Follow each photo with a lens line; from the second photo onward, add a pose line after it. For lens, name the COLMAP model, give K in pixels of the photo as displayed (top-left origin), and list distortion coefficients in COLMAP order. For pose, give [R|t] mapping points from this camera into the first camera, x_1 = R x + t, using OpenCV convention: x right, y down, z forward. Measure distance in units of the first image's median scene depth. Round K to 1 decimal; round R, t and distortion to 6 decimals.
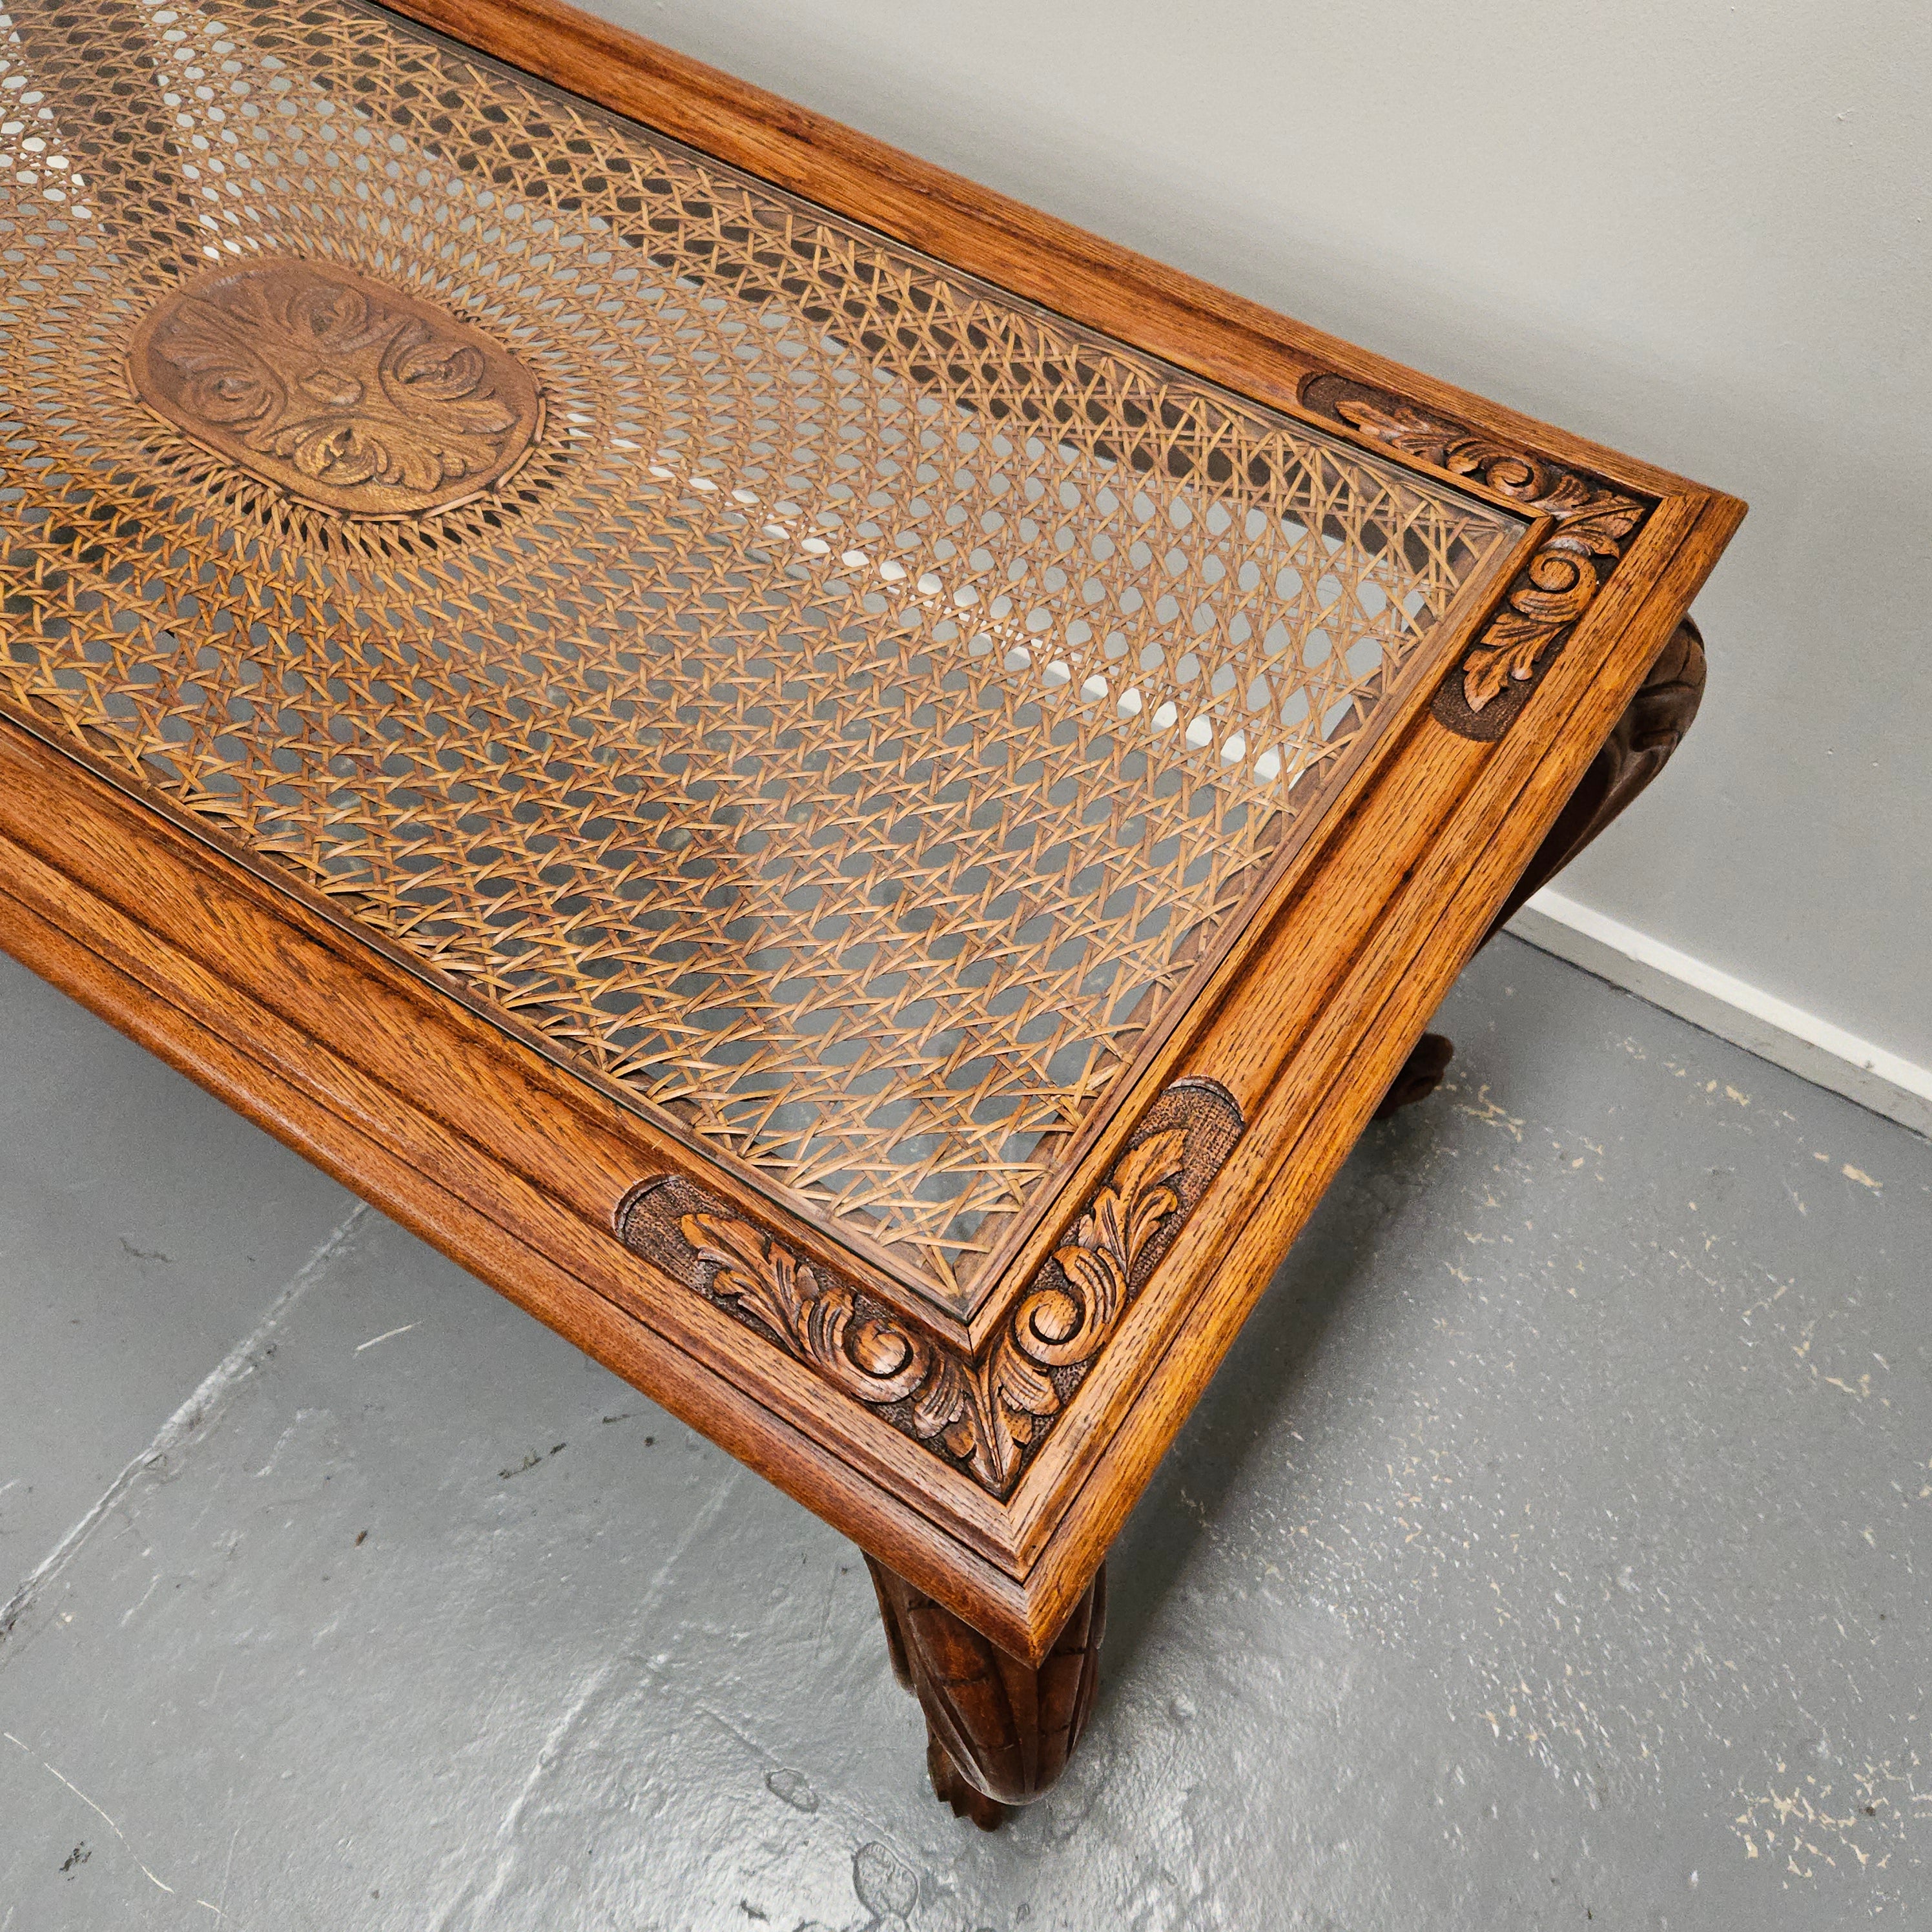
lens RADIAL K [[1840.5, 0, 966.0], [0, 1840.5, 966.0], [0, 0, 1]] dist [0.056312, -0.024247]
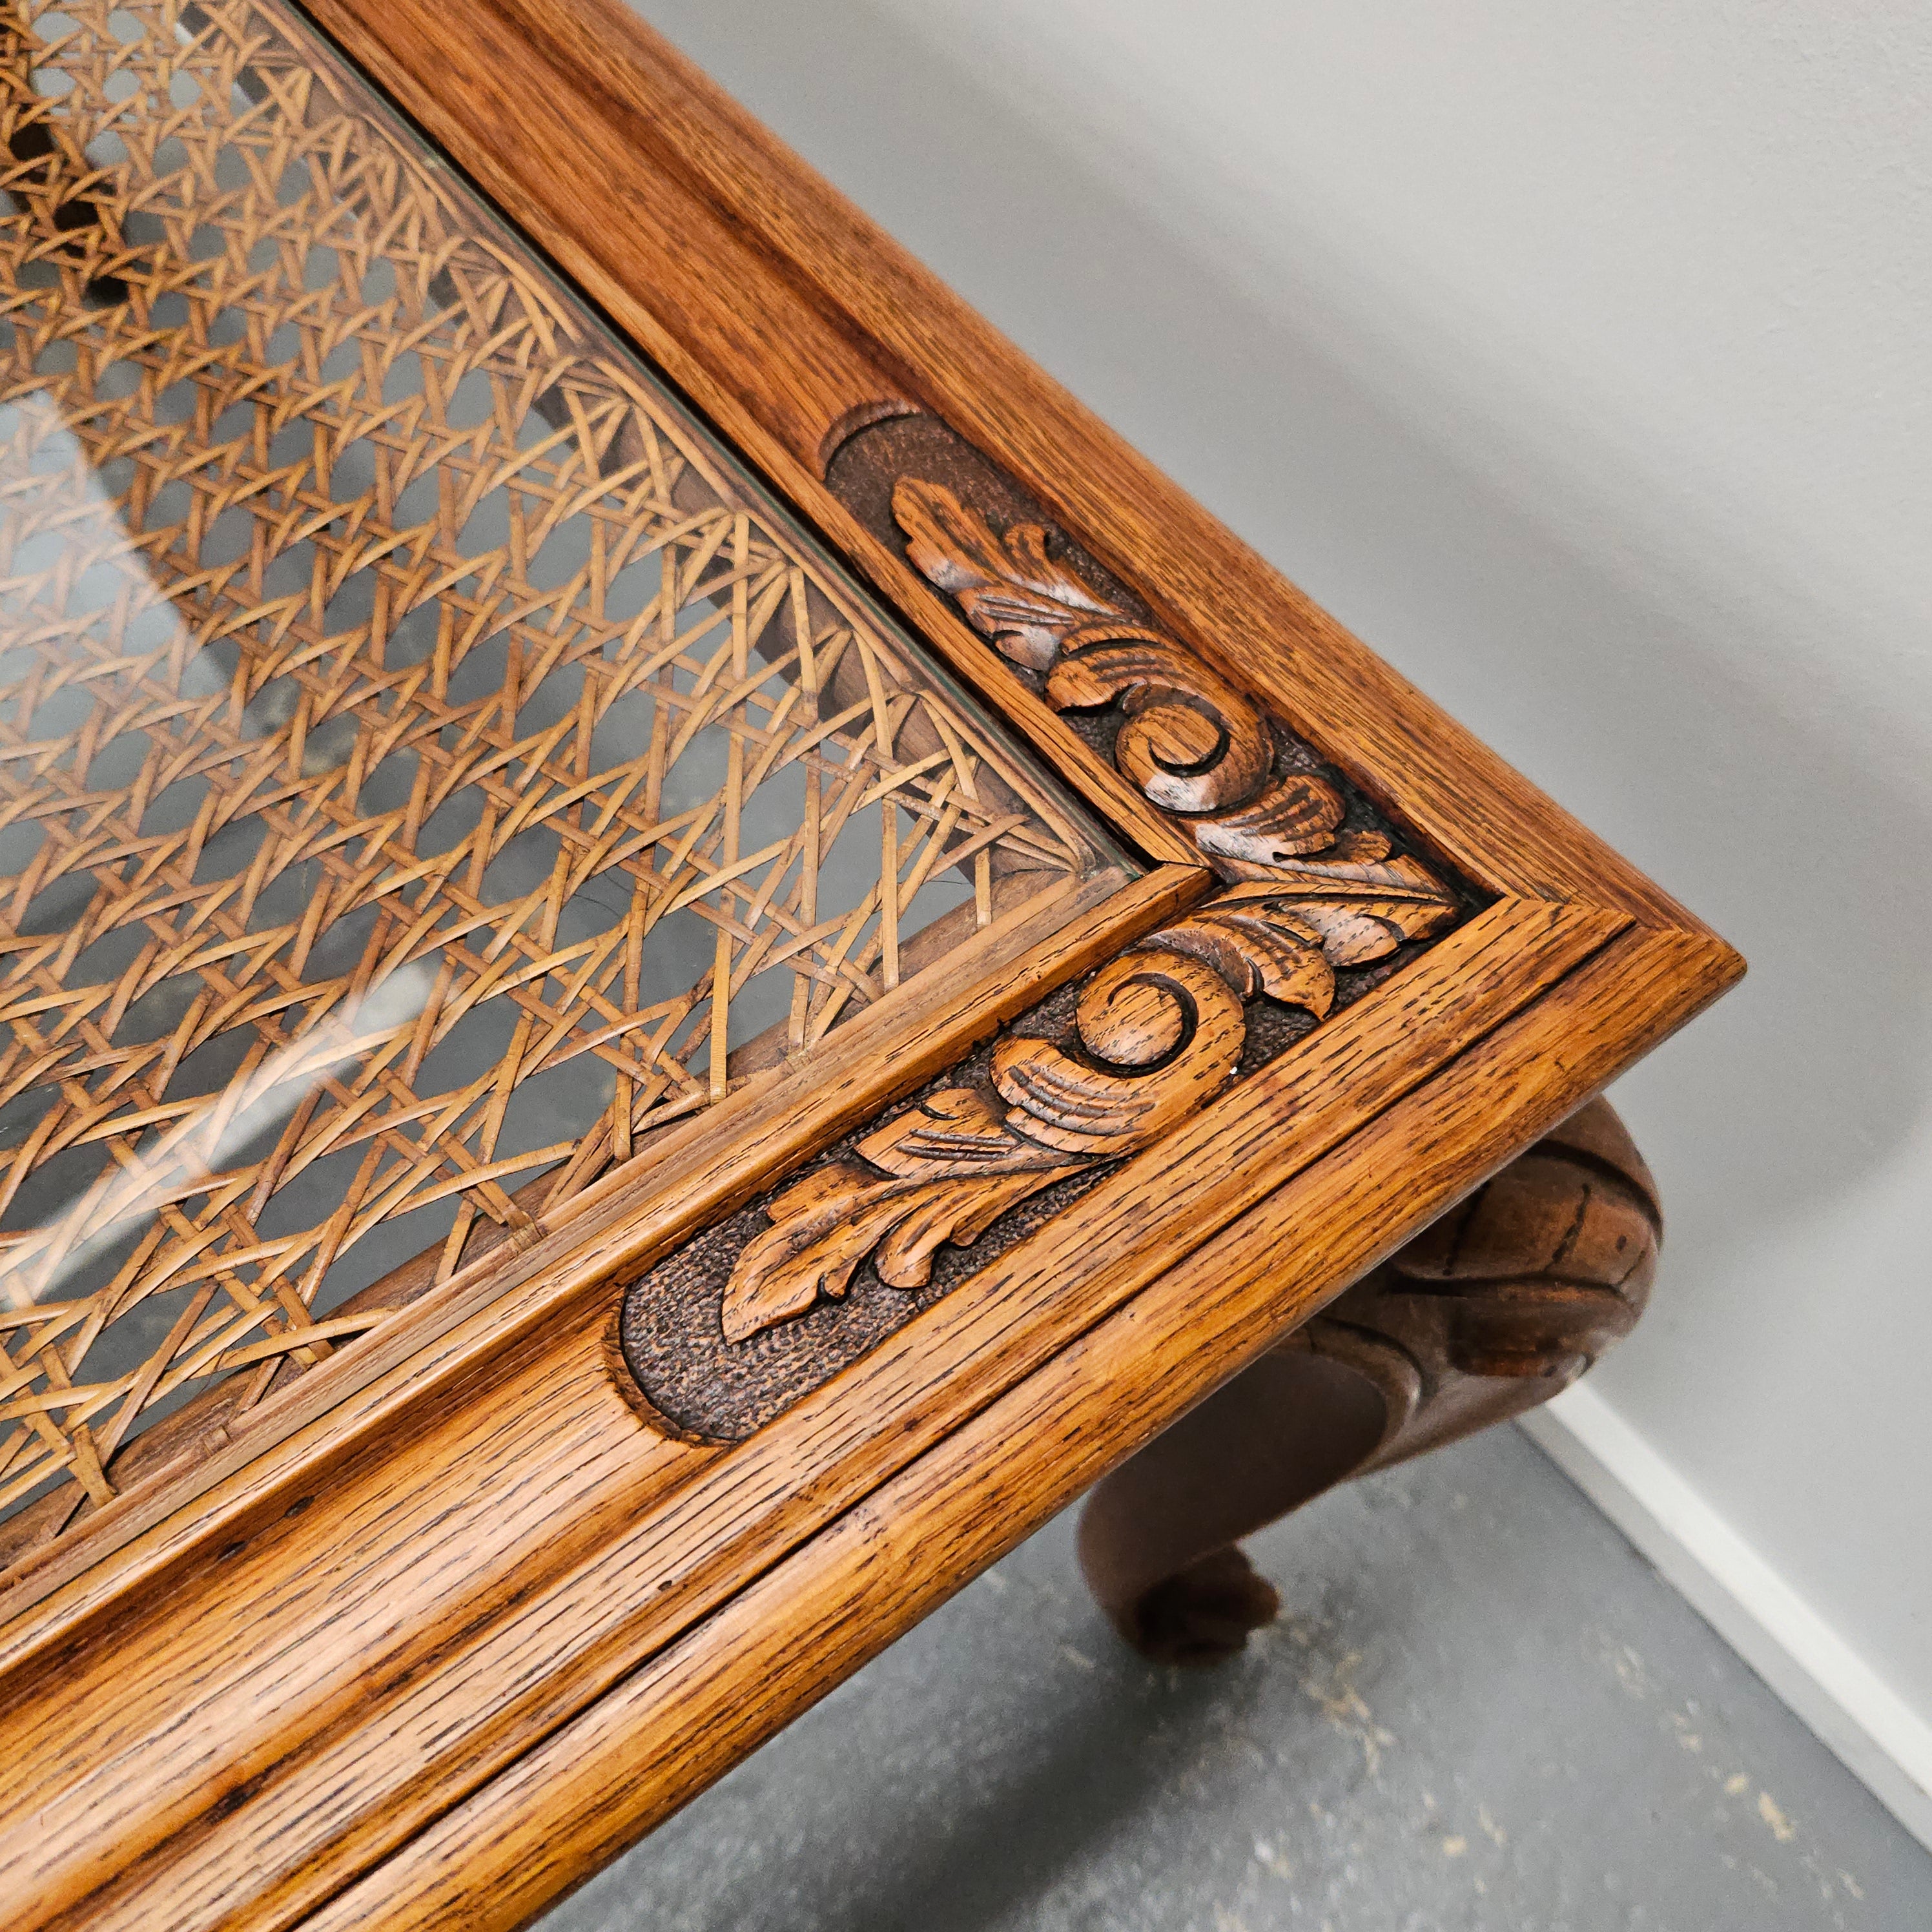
lens RADIAL K [[1916.5, 0, 966.0], [0, 1916.5, 966.0], [0, 0, 1]] dist [0.016971, -0.024420]
pose [[0.944933, 0.269088, -0.186260, 0.349141], [-0.267140, 0.962986, 0.035965, -0.222603], [0.189043, 0.015772, 0.981842, 0.580300]]
